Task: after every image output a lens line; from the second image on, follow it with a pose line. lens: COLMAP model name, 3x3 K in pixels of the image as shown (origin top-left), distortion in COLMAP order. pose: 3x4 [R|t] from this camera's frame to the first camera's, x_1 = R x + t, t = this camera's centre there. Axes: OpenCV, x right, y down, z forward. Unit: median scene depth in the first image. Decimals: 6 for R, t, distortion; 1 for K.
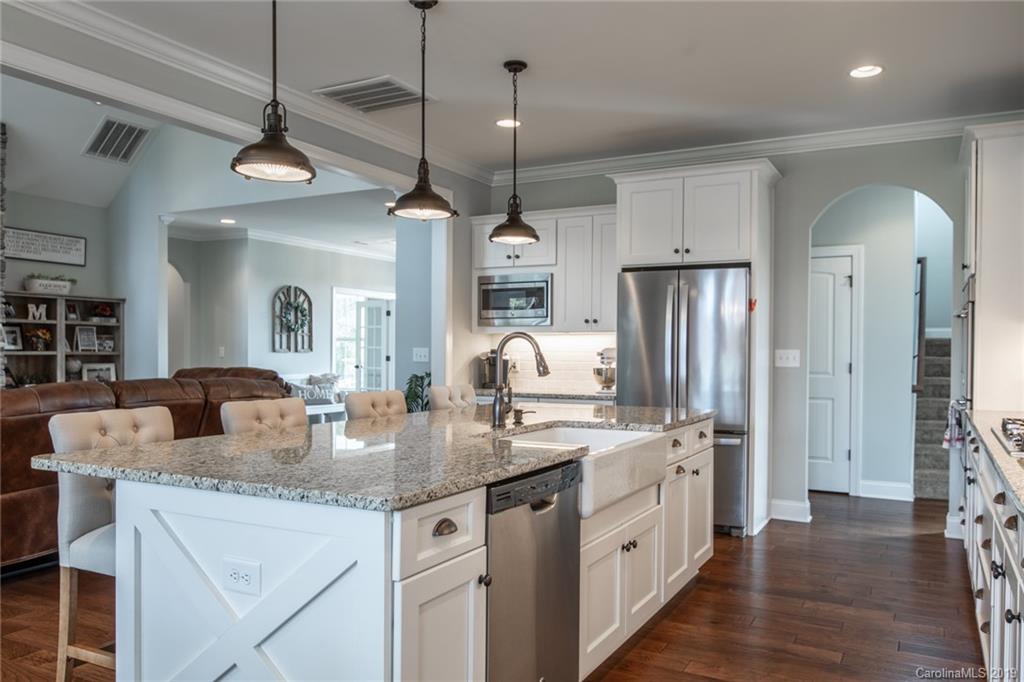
lens RADIAL K [[775.1, 0, 533.0], [0, 775.1, 356.7], [0, 0, 1]] dist [0.003924, -0.000534]
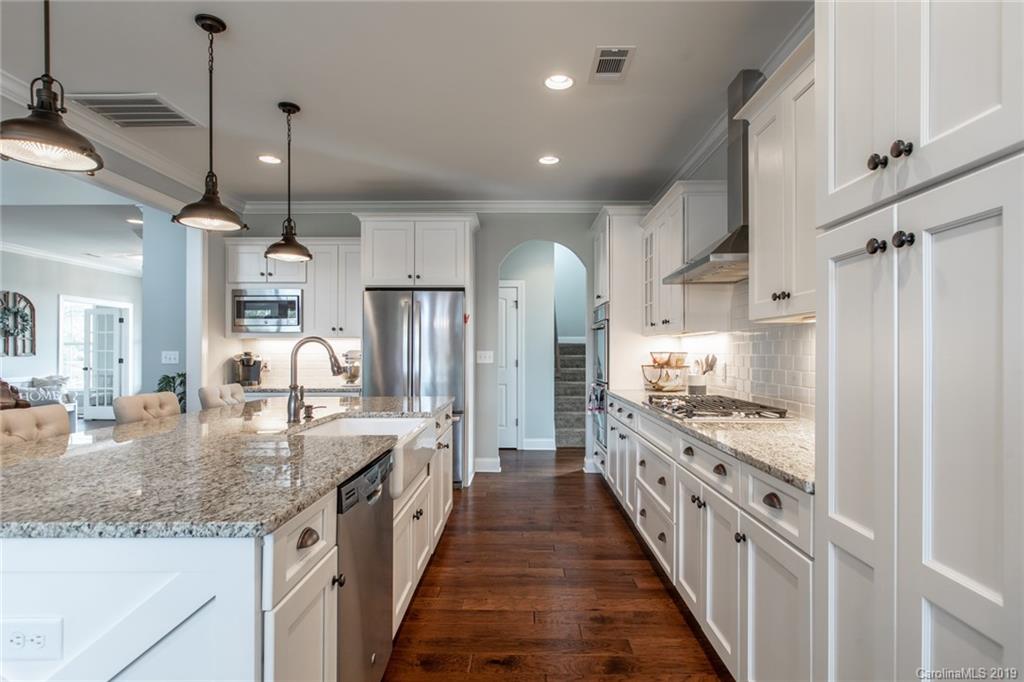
lens RADIAL K [[542.9, 0, 525.0], [0, 542.9, 348.6], [0, 0, 1]] dist [0.000873, -0.000234]
pose [[0.890139, -0.003435, 0.455676, -0.058112], [0.009835, 0.999883, -0.011676, -0.001354], [-0.455583, 0.014875, 0.890069, 0.088116]]
